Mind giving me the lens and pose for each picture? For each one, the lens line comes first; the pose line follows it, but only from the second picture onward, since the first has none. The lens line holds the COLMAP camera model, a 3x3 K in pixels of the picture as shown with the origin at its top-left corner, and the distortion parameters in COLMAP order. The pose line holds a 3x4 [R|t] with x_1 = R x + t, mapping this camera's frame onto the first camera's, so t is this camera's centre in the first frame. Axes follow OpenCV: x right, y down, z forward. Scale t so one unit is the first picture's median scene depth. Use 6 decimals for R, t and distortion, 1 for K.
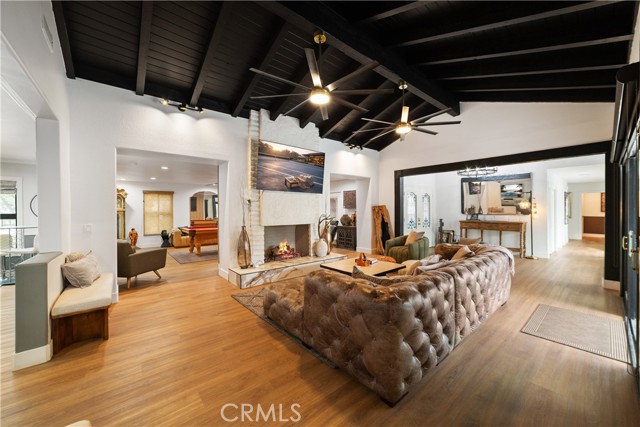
lens RADIAL K [[245.3, 0, 323.3], [0, 245.3, 210.3], [0, 0, 1]] dist [-0.000139, 0.000436]
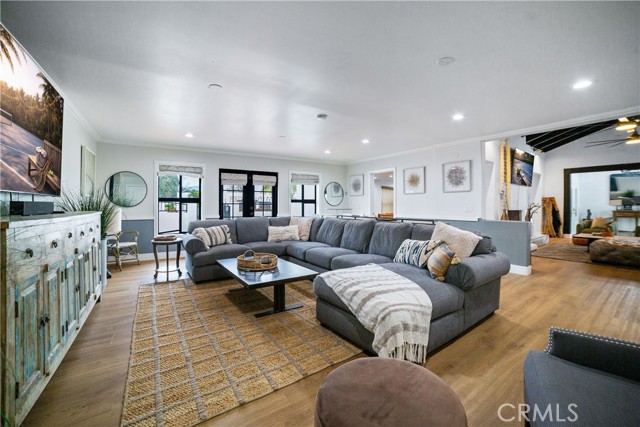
lens RADIAL K [[265.0, 0, 322.5], [0, 265.0, 206.4], [0, 0, 1]] dist [-0.097235, 0.033133]
pose [[0.996655, 0.008886, -0.081237, -1.099577], [-0.008674, 0.999958, 0.002958, 0.045068], [0.081260, -0.002243, 0.996690, -0.450355]]
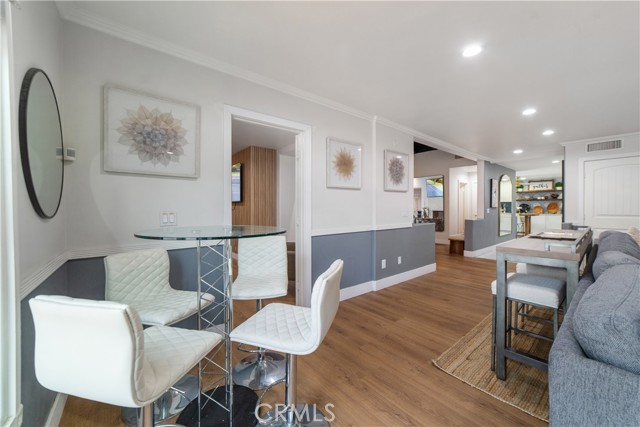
lens RADIAL K [[245.3, 0, 323.3], [0, 245.3, 210.3], [0, 0, 1]] dist [-0.000139, 0.000436]
pose [[0.002758, -0.003687, 0.999989, -1.386767], [0.008576, 0.999957, 0.003663, 0.038240], [-0.999959, 0.008566, 0.002790, 0.804807]]
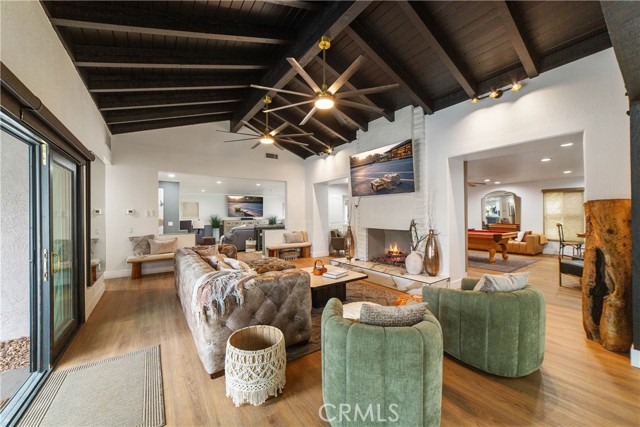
lens RADIAL K [[245.3, 0, 323.3], [0, 245.3, 210.3], [0, 0, 1]] dist [-0.000139, 0.000436]
pose [[-0.080634, -0.009011, -0.996703, 0.864062], [0.010312, 0.999898, -0.009874, -0.006470], [0.996690, -0.011074, -0.080533, 0.866037]]
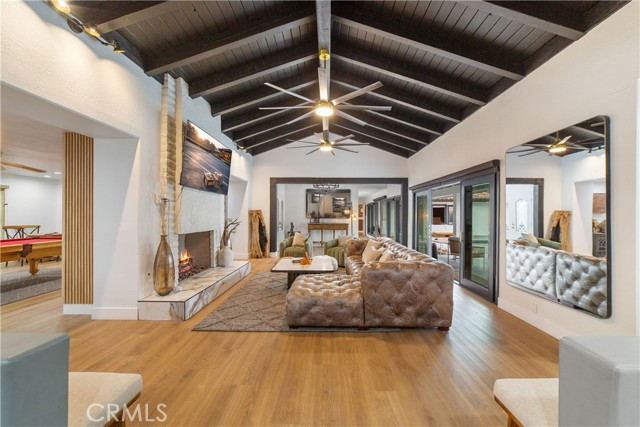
lens RADIAL K [[246.6, 0, 320.0], [0, 246.6, 213.5], [0, 0, 1]] dist [-0.001920, 0.000040]
pose [[0.664409, 0.009603, 0.747308, -0.499428], [-0.003074, 0.999944, -0.010116, 0.006773], [-0.747363, 0.004423, 0.664401, 0.171829]]
